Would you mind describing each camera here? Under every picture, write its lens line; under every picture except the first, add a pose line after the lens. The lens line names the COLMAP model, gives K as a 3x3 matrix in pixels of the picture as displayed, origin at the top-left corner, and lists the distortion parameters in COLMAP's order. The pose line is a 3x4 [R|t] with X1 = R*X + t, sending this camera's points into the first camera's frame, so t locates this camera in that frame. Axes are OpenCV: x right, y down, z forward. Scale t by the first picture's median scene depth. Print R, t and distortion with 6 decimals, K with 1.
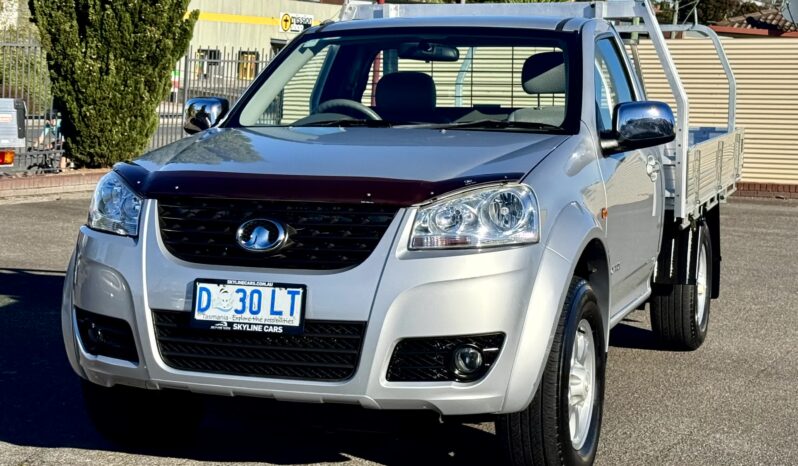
lens RADIAL K [[1425.0, 0, 397.8], [0, 1425.0, 232.7], [0, 0, 1]] dist [0.202314, 0.000000]
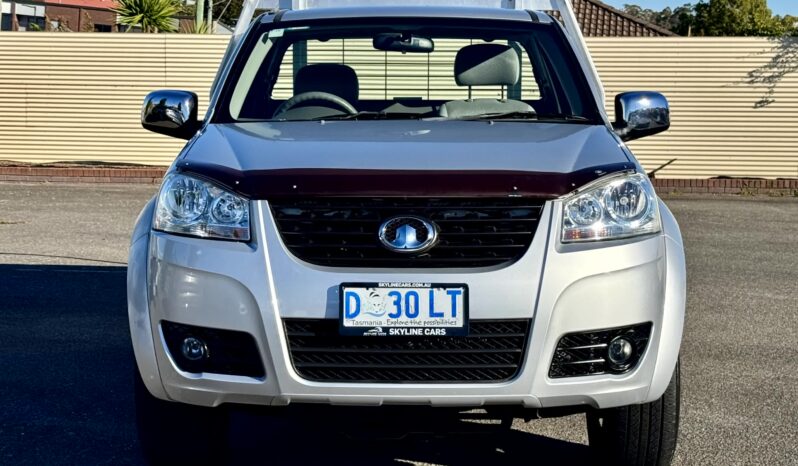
lens RADIAL K [[1425.0, 0, 397.0], [0, 1425.0, 232.0], [0, 0, 1]] dist [0.202314, 0.000000]
pose [[0.945430, -0.037854, 0.323618, -0.403859], [0.037159, 0.999275, 0.008329, -0.007717], [-0.323699, 0.004151, 0.946151, 0.103611]]
